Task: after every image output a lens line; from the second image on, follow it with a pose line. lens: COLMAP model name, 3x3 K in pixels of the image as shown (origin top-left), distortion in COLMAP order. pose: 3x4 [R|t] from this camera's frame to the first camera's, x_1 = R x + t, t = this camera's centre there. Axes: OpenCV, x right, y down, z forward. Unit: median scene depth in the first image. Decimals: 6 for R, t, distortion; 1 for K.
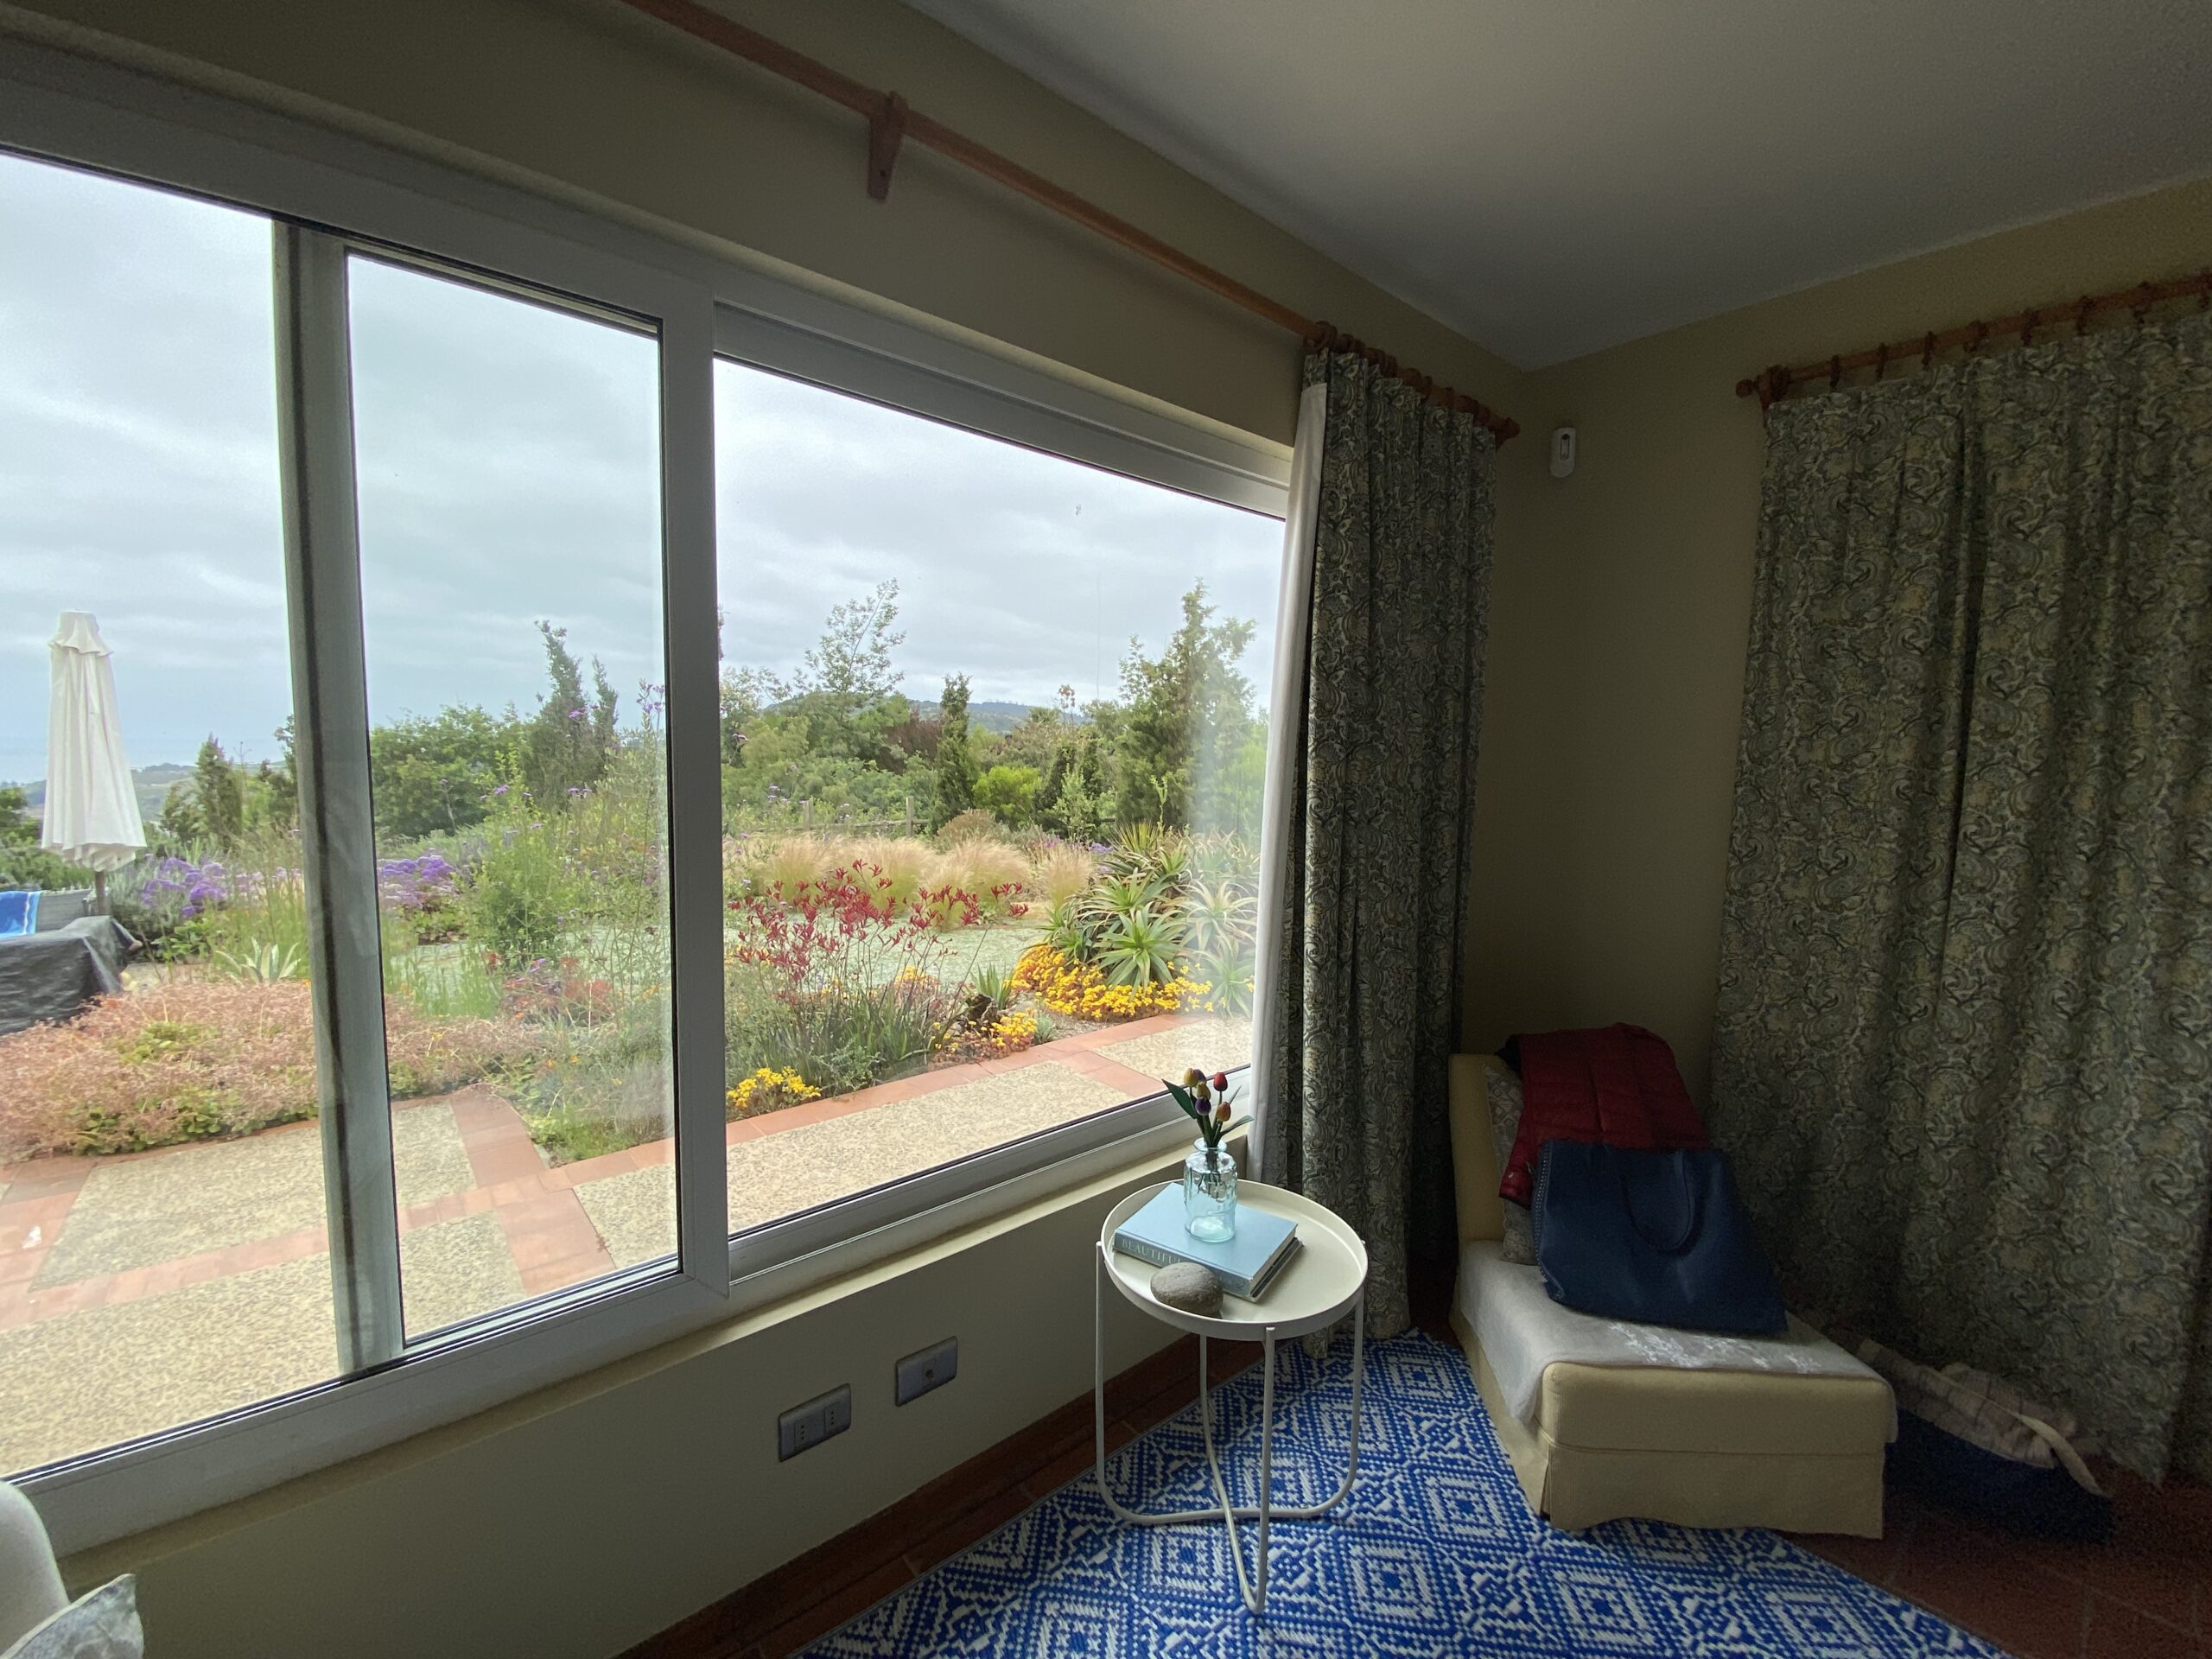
lens RADIAL K [[897.9, 0, 1108.5], [0, 897.9, 830.9], [0, 0, 1]] dist [-0.000163, -0.000073]
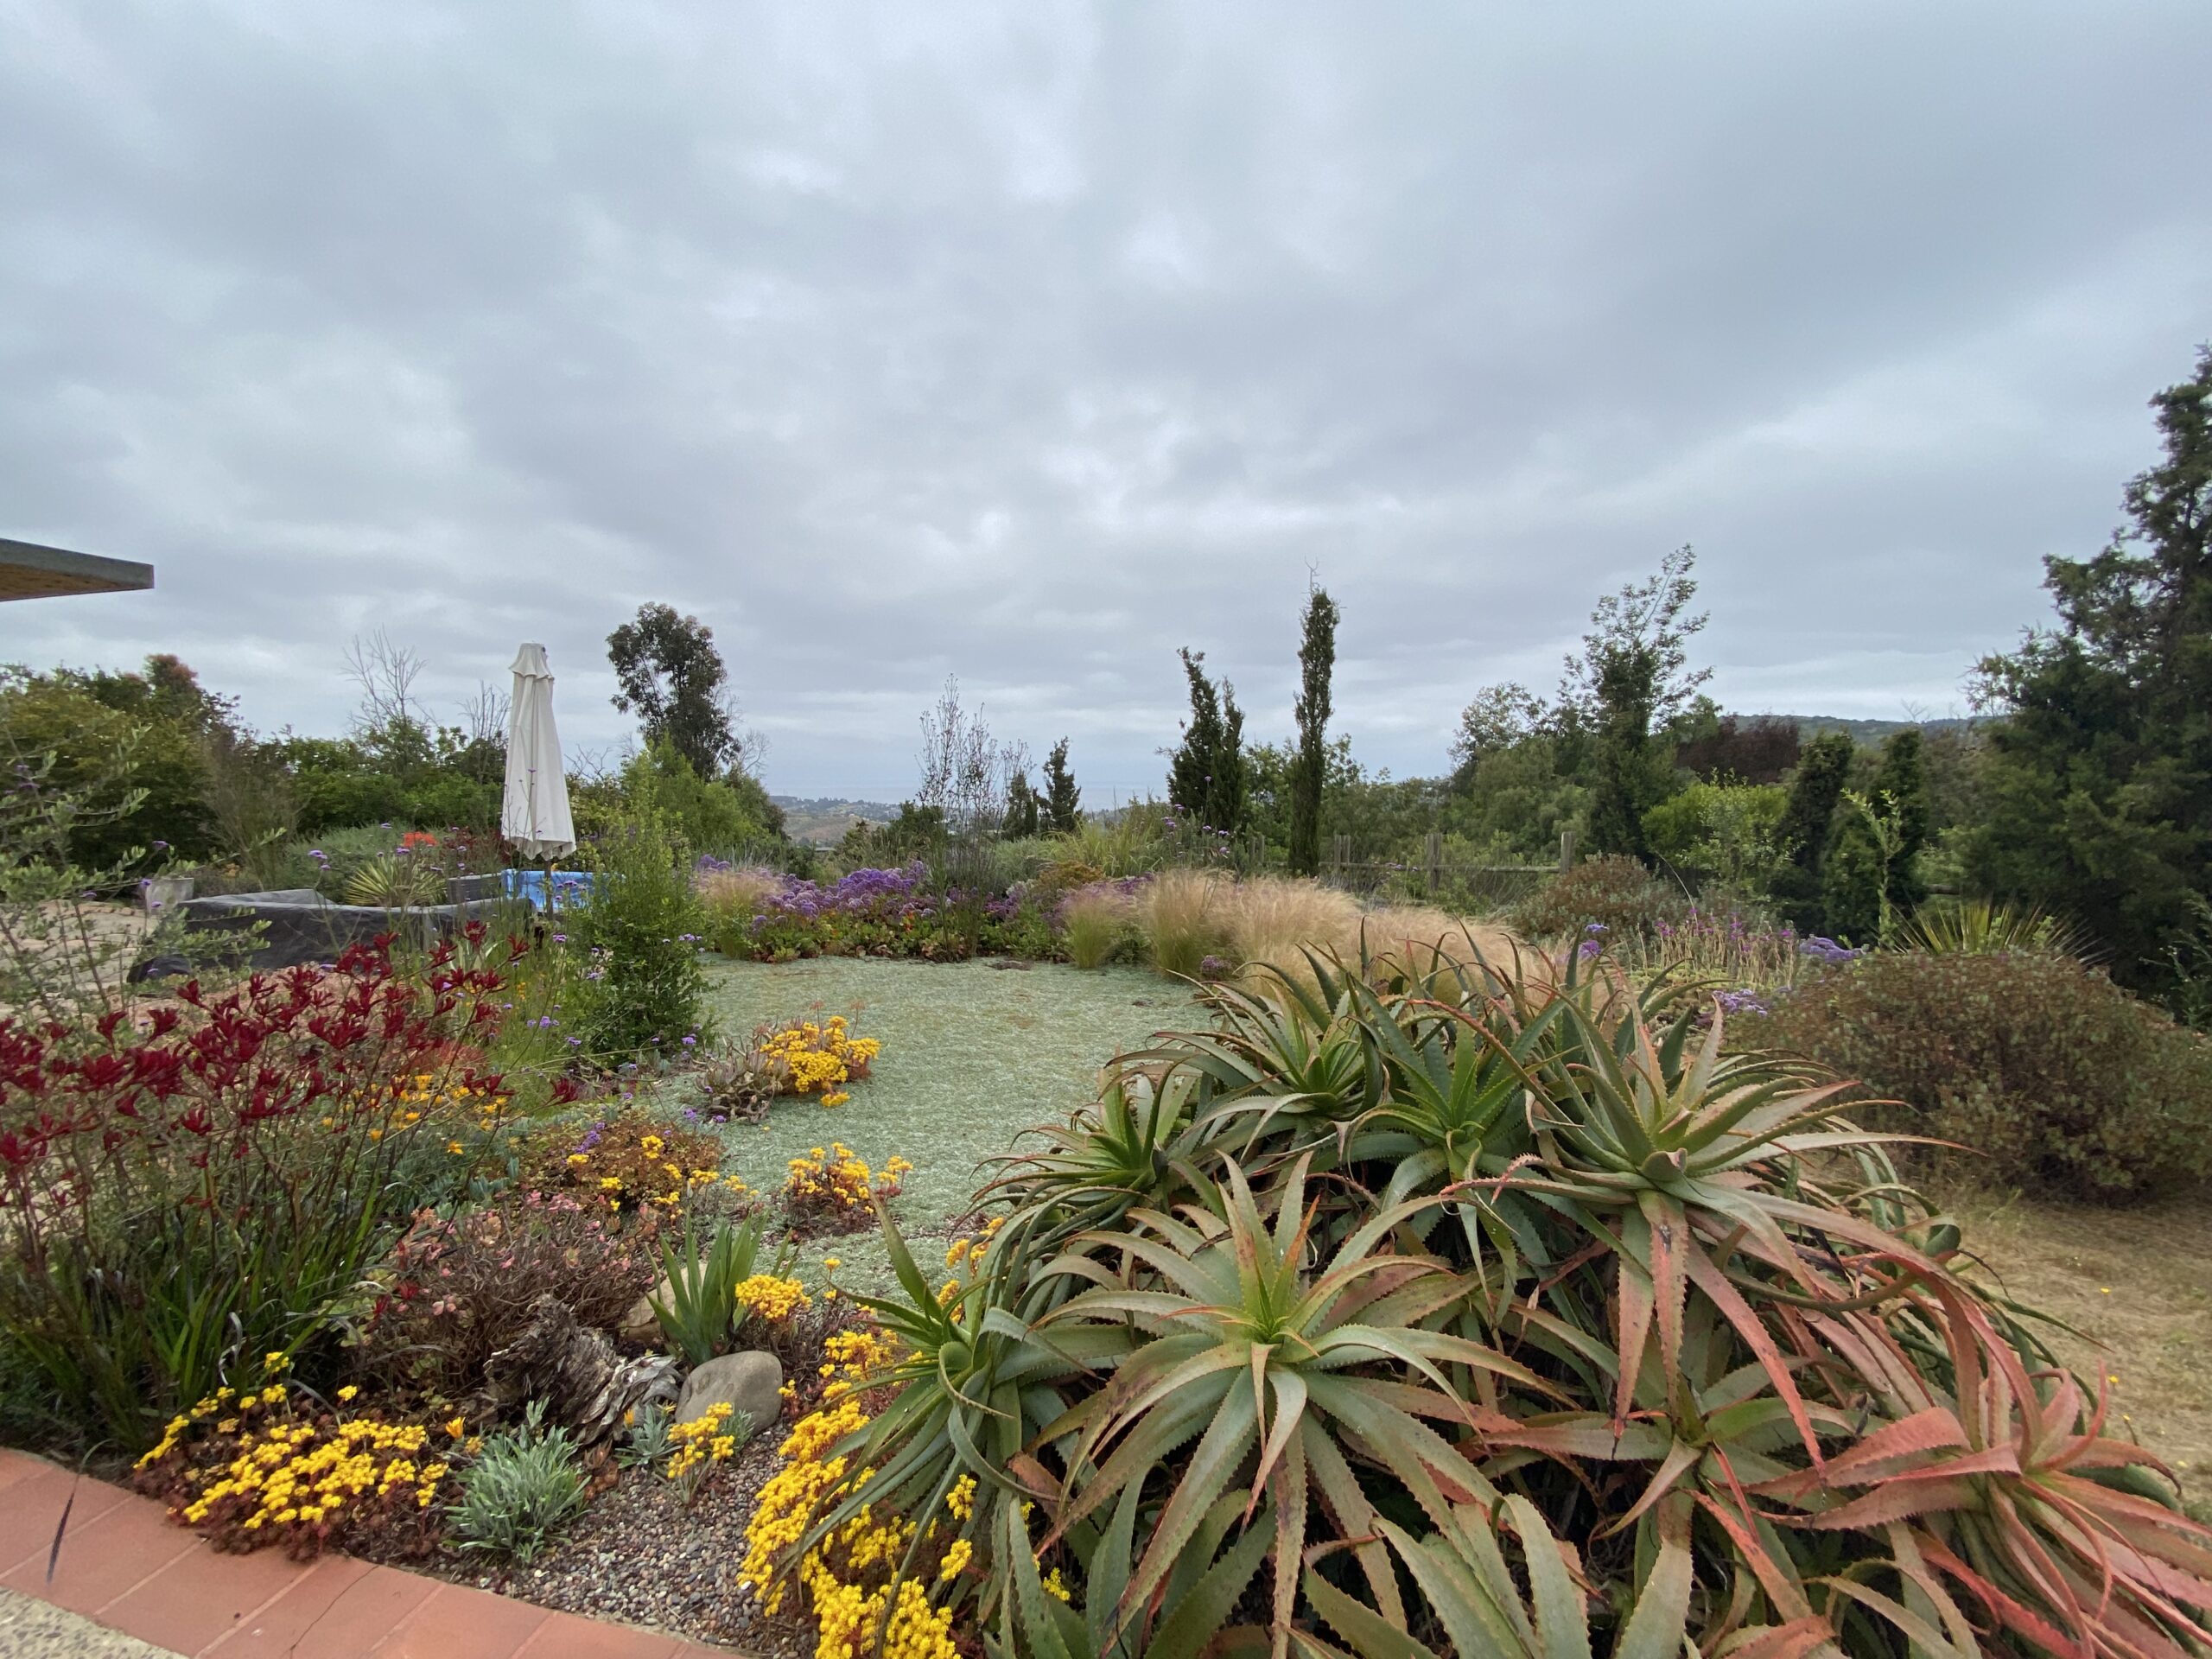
lens RADIAL K [[897.9, 0, 1108.9], [0, 897.9, 814.1], [0, 0, 1]] dist [-0.000163, -0.000073]
pose [[0.597055, 0.011013, -0.802125, 0.128617], [-0.060705, 0.997659, -0.031488, -0.009037], [0.799900, 0.067493, 0.596326, 0.324651]]
